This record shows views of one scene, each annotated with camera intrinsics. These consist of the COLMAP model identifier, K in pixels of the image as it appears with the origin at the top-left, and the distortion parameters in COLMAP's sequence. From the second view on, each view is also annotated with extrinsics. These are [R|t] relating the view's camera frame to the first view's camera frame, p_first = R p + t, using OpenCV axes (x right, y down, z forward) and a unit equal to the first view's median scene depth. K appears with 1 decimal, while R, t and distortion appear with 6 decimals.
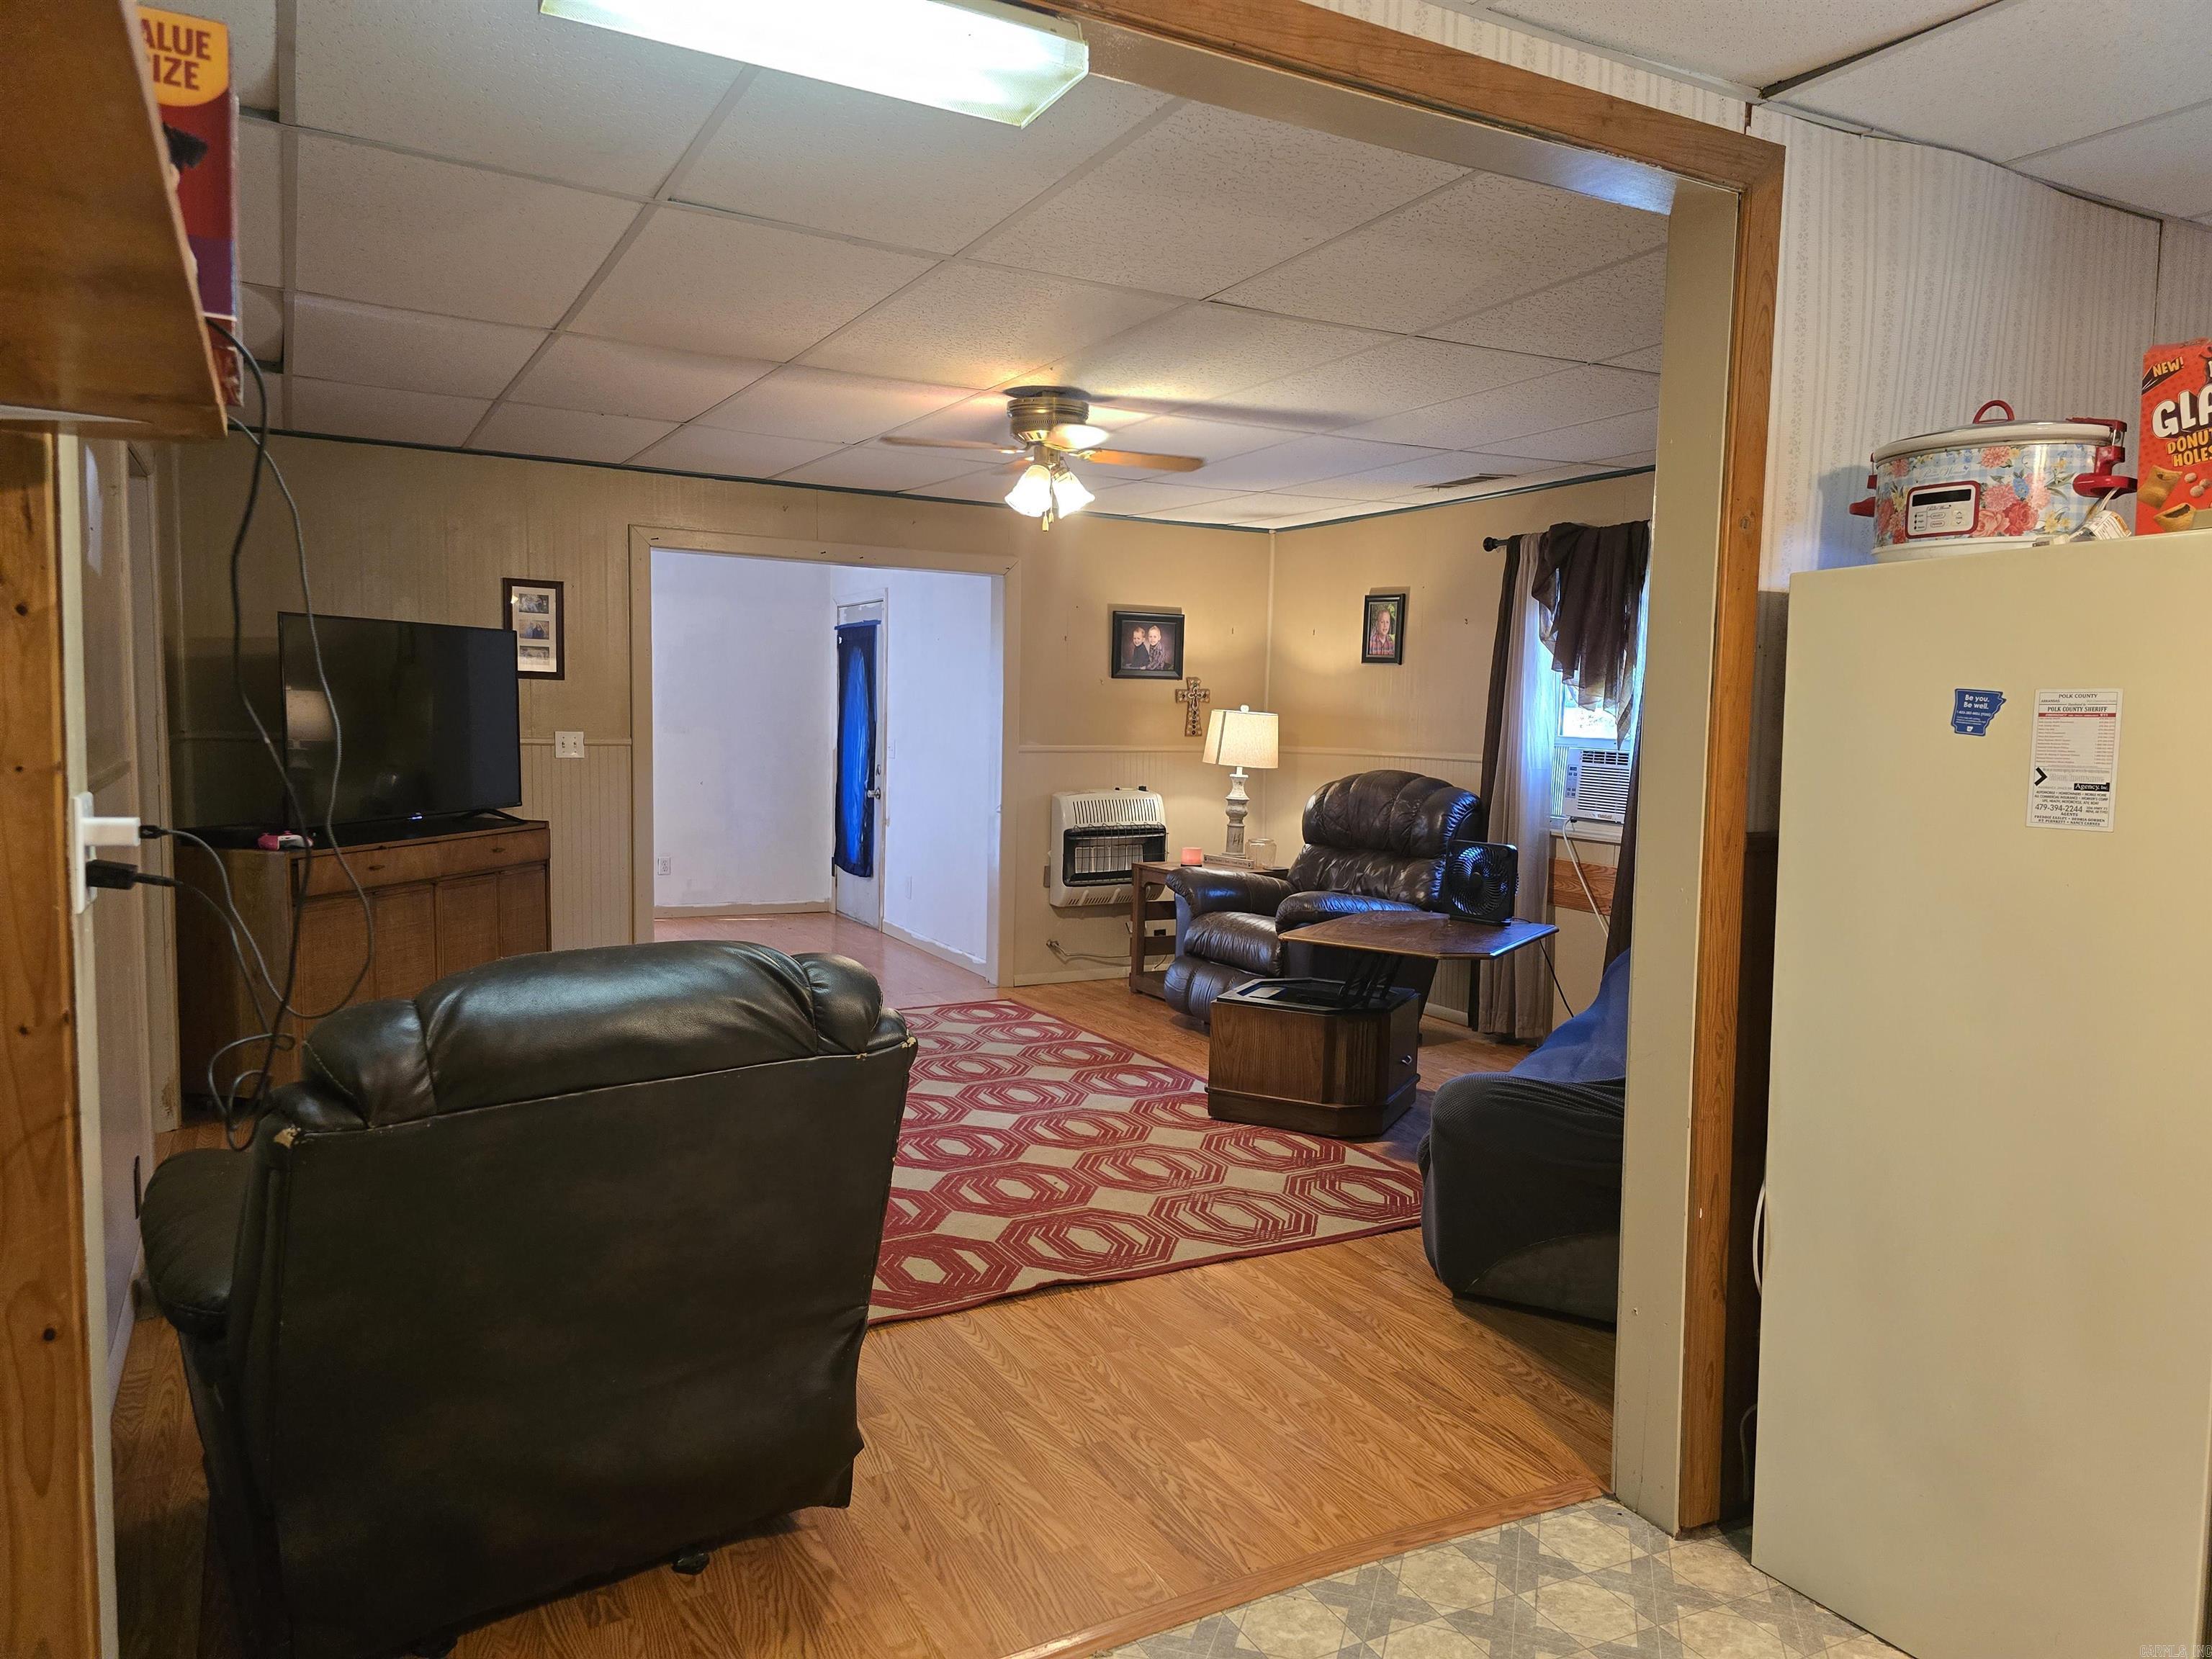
lens RADIAL K [[1481.9, 0, 1125.0], [0, 1481.9, 835.1], [0, 0, 1]] dist [0.031465, -0.032118]
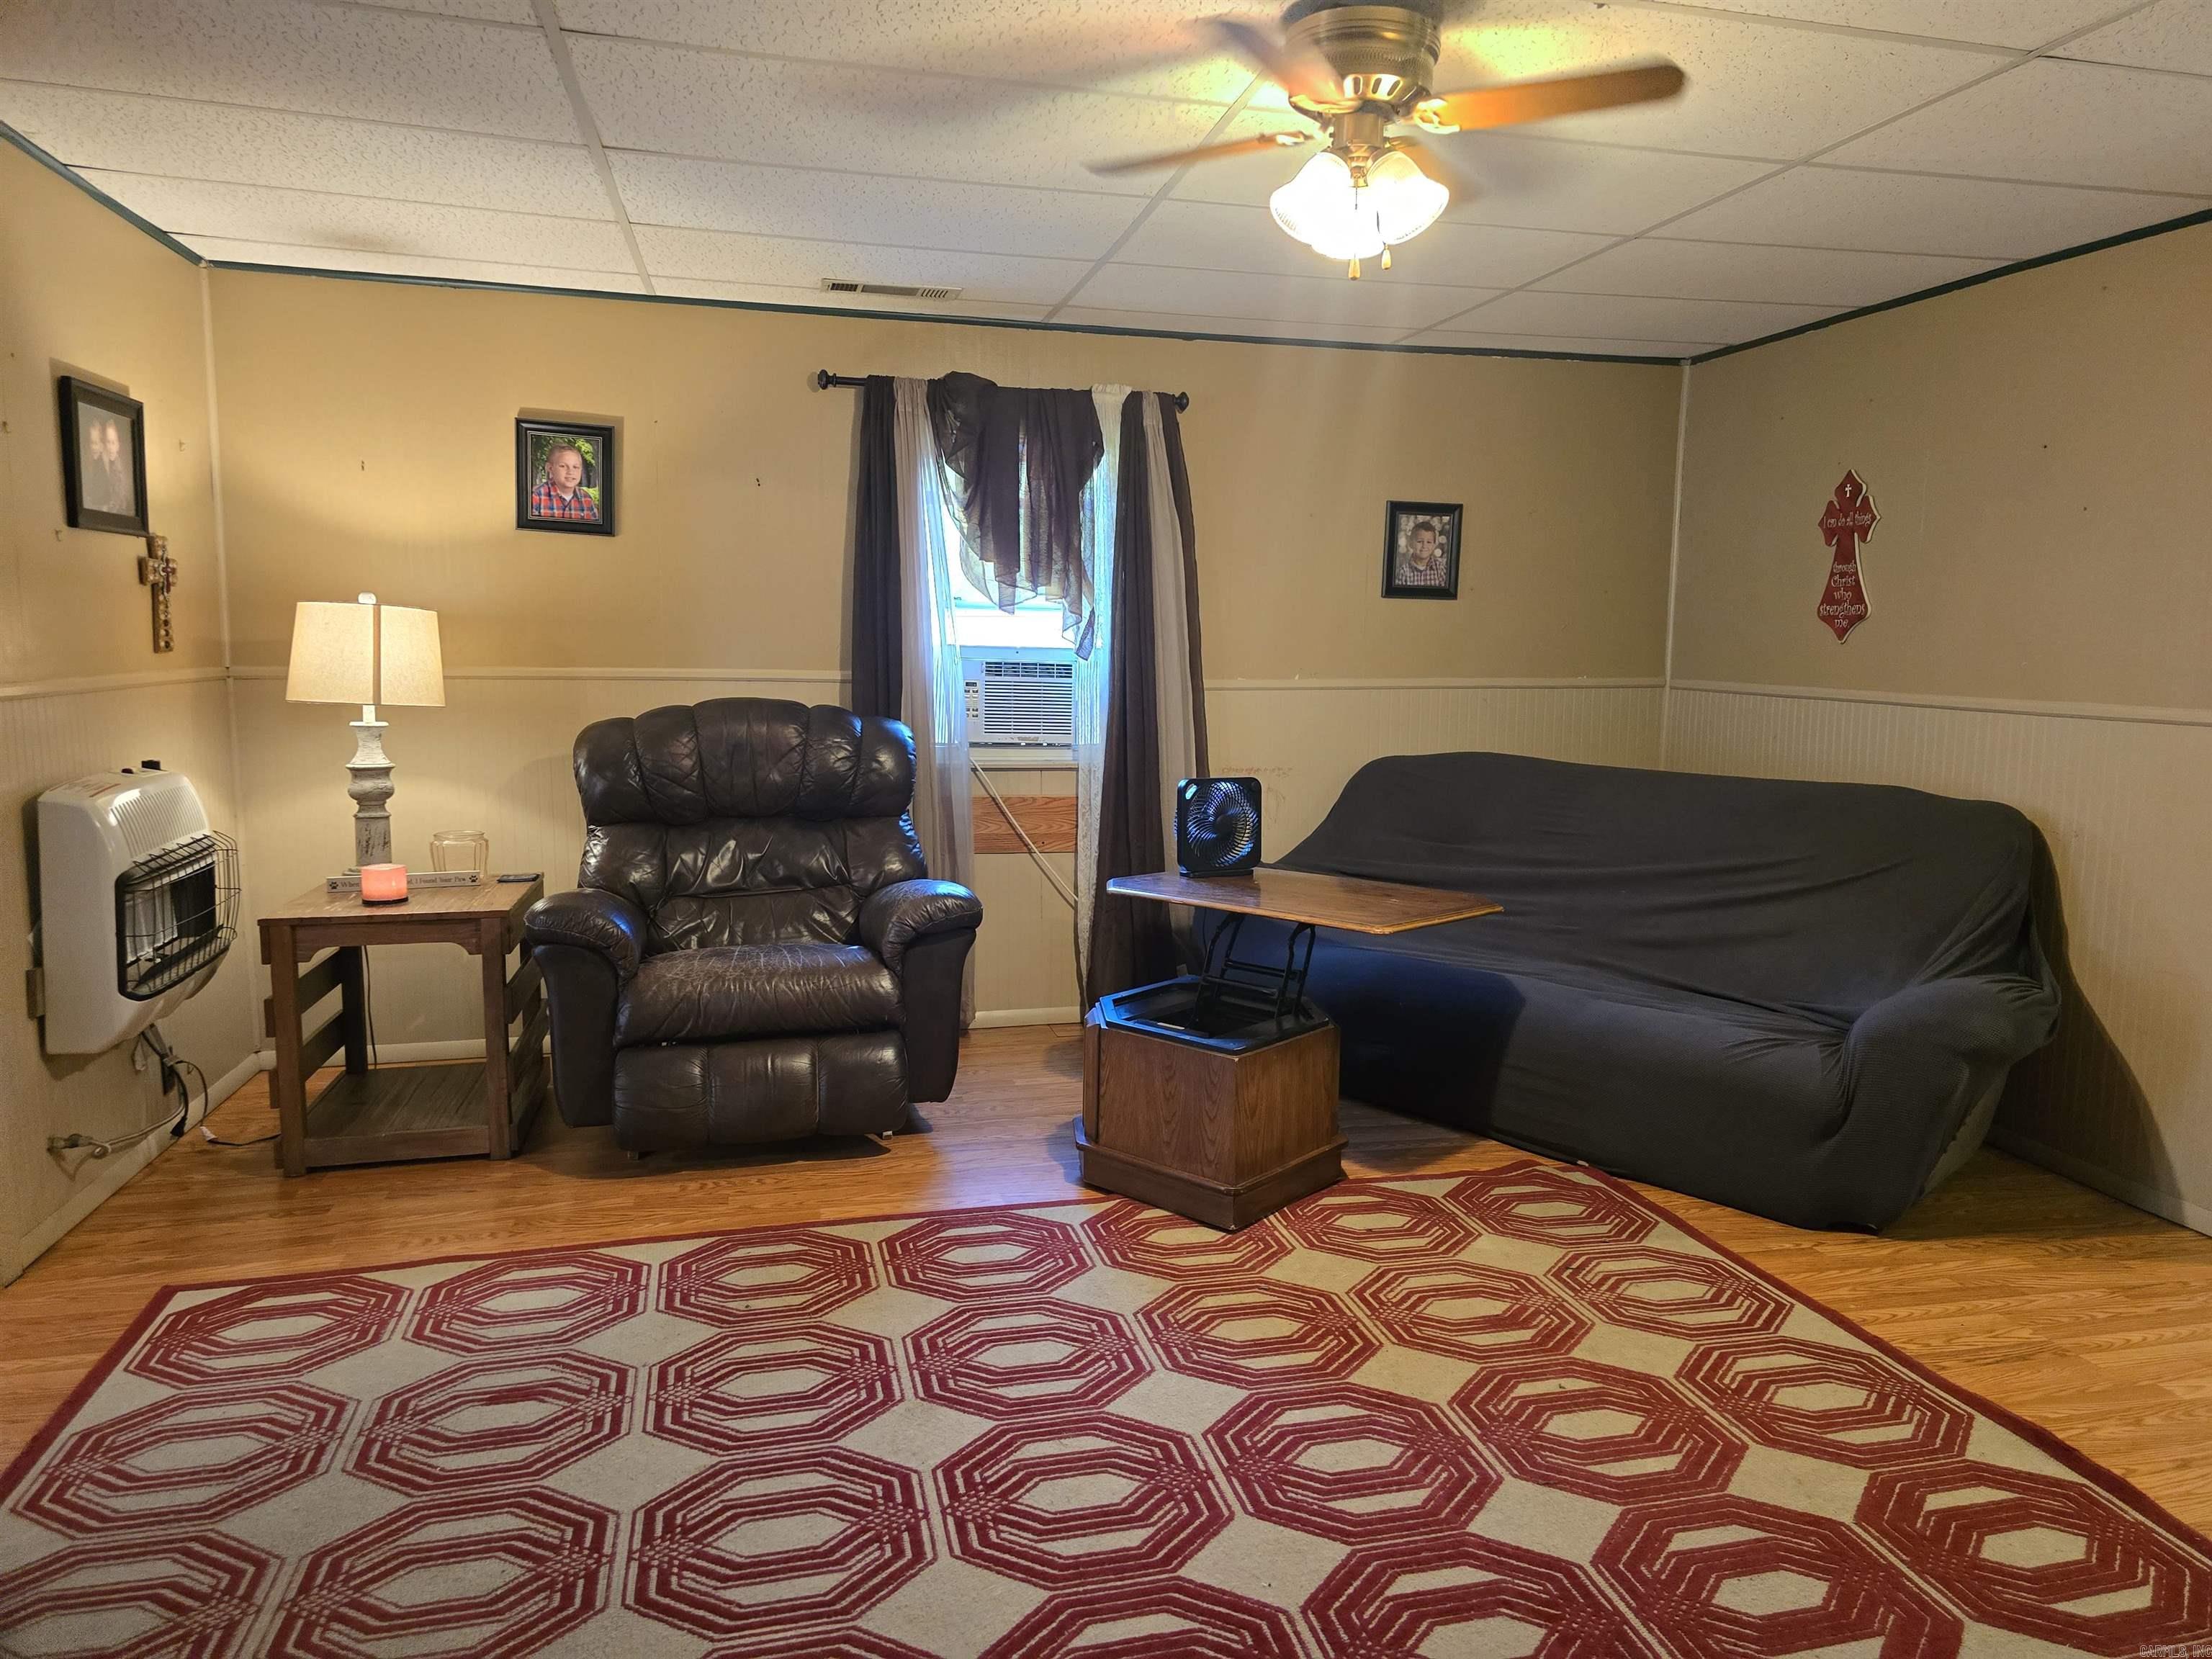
lens RADIAL K [[1481.9, 0, 1083.4], [0, 1481.9, 850.1], [0, 0, 1]] dist [0.031465, -0.032118]
pose [[0.260103, -0.148025, 0.954167, -1.559910], [0.075088, 0.988288, 0.132850, -0.191786], [-0.962657, 0.037092, 0.268172, 2.437342]]
